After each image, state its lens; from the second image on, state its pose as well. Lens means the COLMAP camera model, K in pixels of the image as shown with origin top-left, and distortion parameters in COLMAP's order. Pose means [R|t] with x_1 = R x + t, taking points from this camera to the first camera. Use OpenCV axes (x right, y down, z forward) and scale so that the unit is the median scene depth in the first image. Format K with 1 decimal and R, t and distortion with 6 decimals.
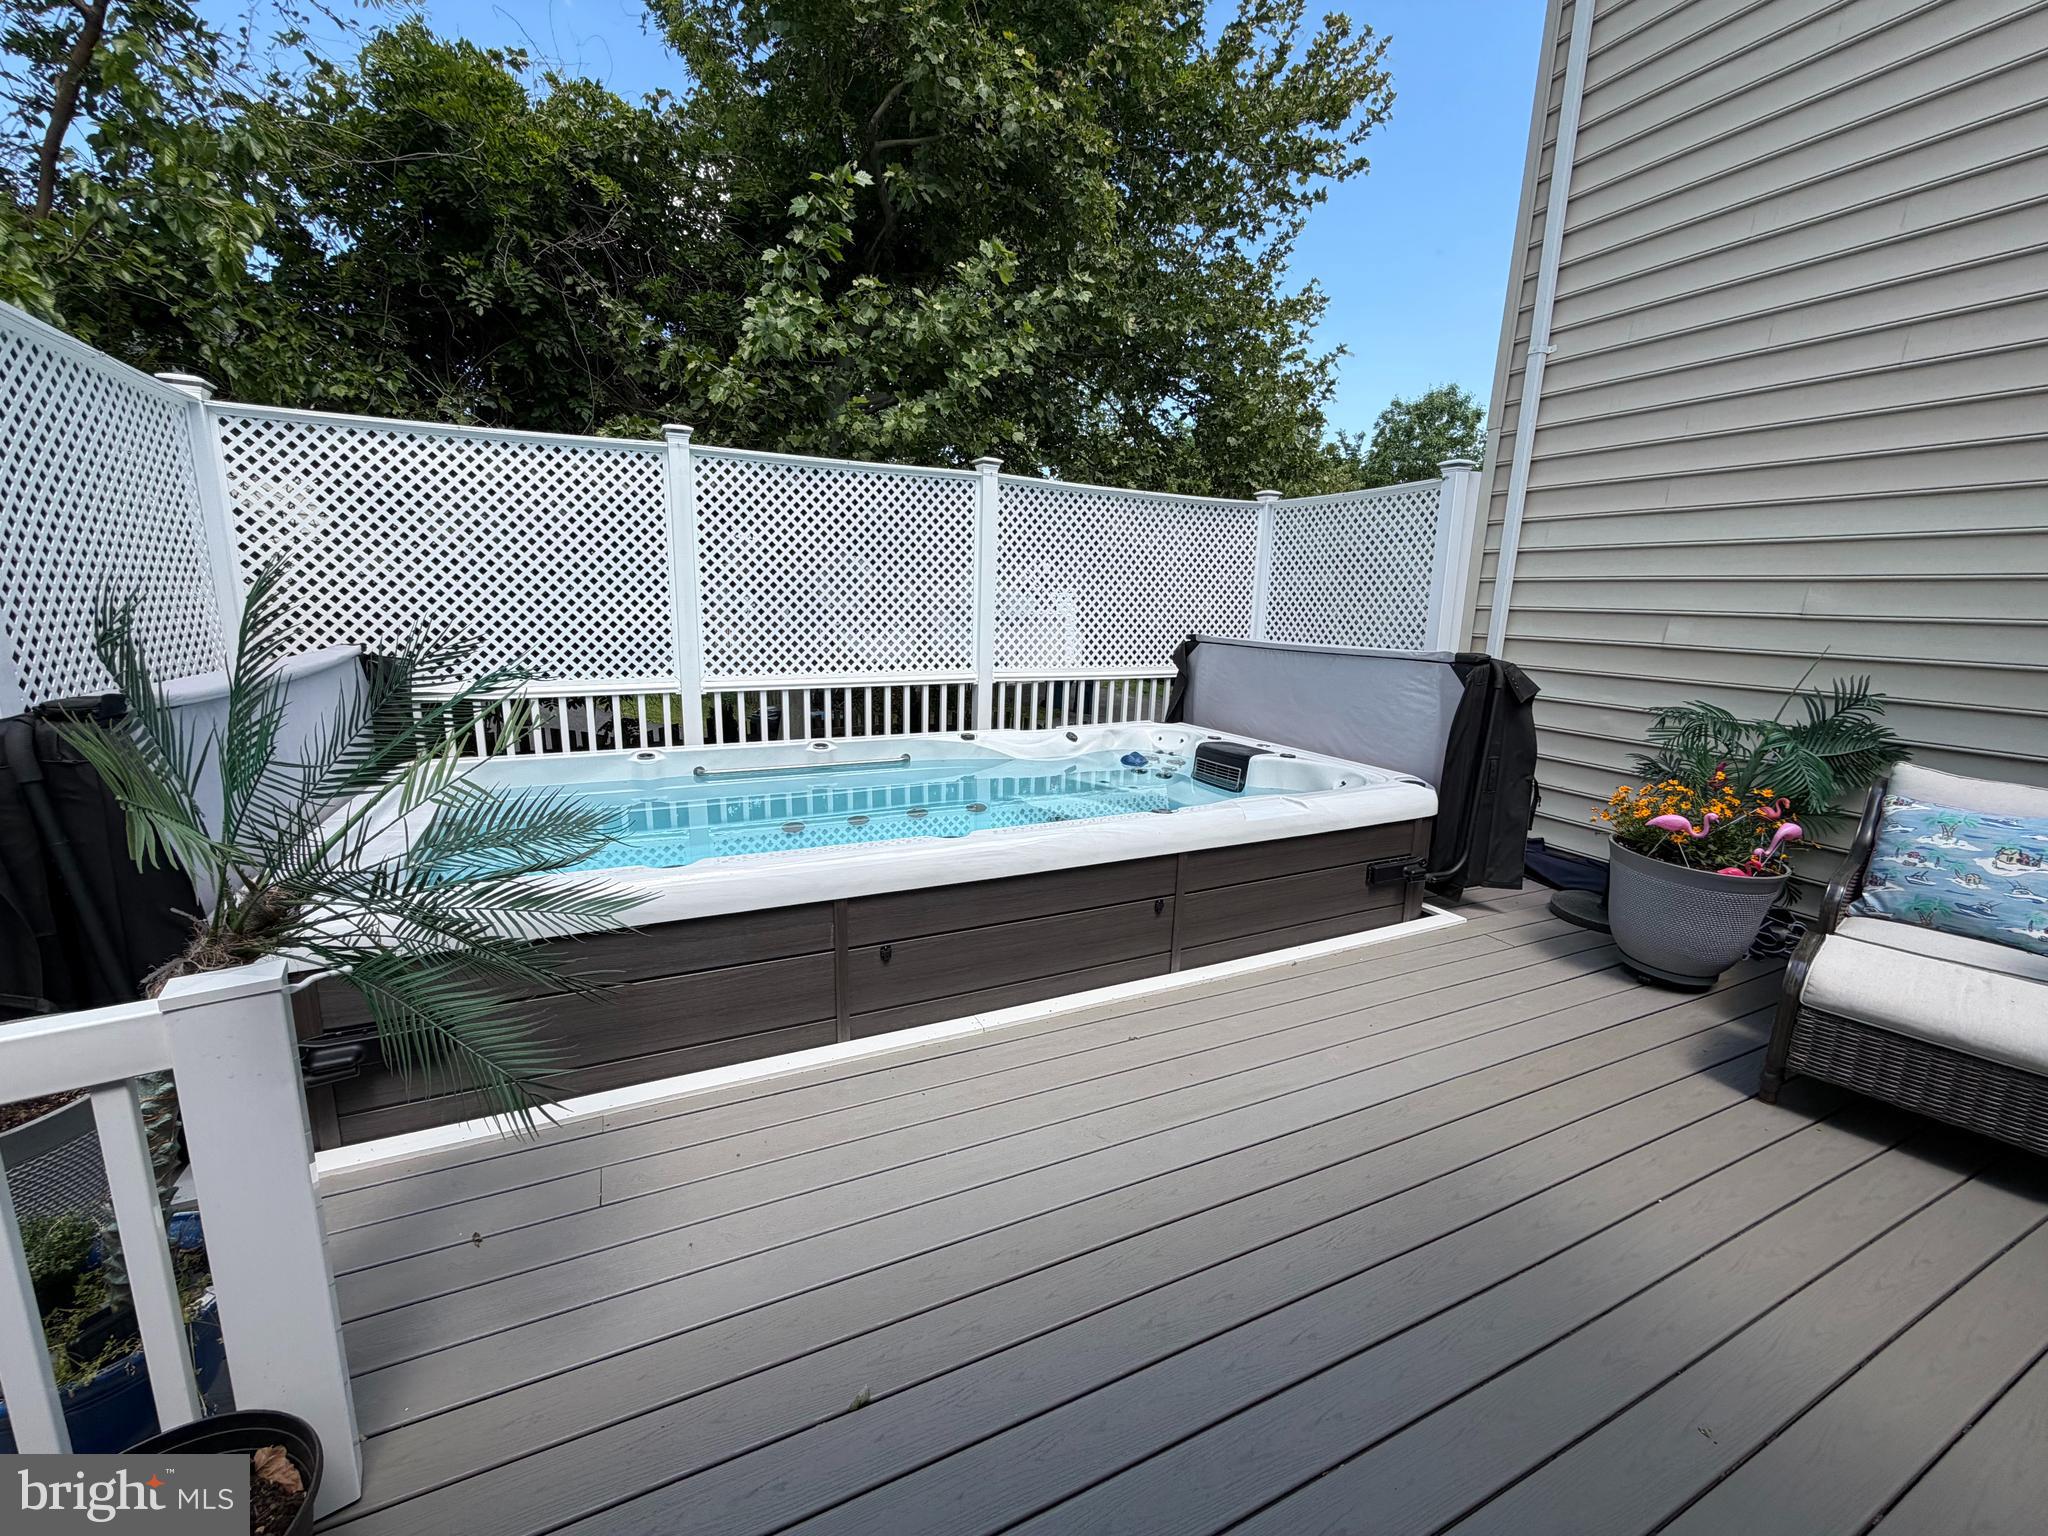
lens RADIAL K [[830.1, 0, 1024.0], [0, 830.1, 768.0], [0, 0, 1]] dist [0.001154, 0.000180]
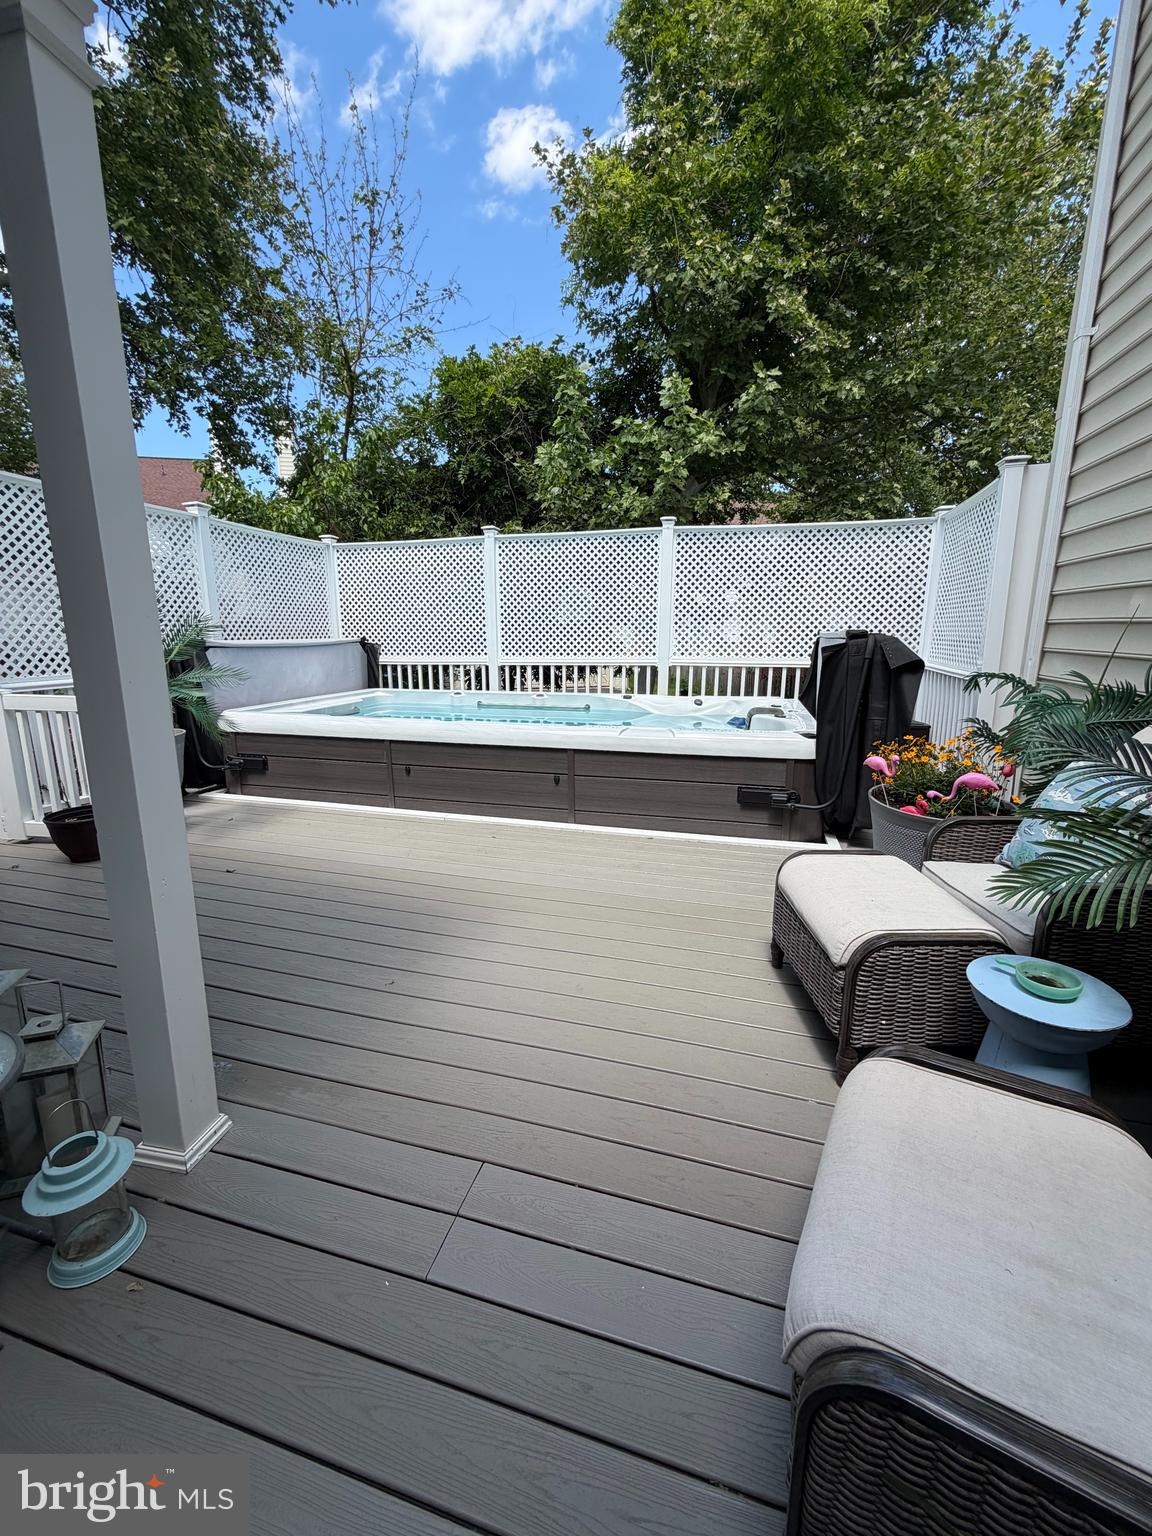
lens RADIAL K [[622.6, 0, 576.0], [0, 622.6, 768.0], [0, 0, 1]] dist [0.001154, 0.000180]
pose [[0.743644, 0.118622, -0.657969, 0.668129], [-0.113011, 0.992275, 0.051166, 0.047912], [0.658956, 0.036308, 0.751305, 0.045557]]
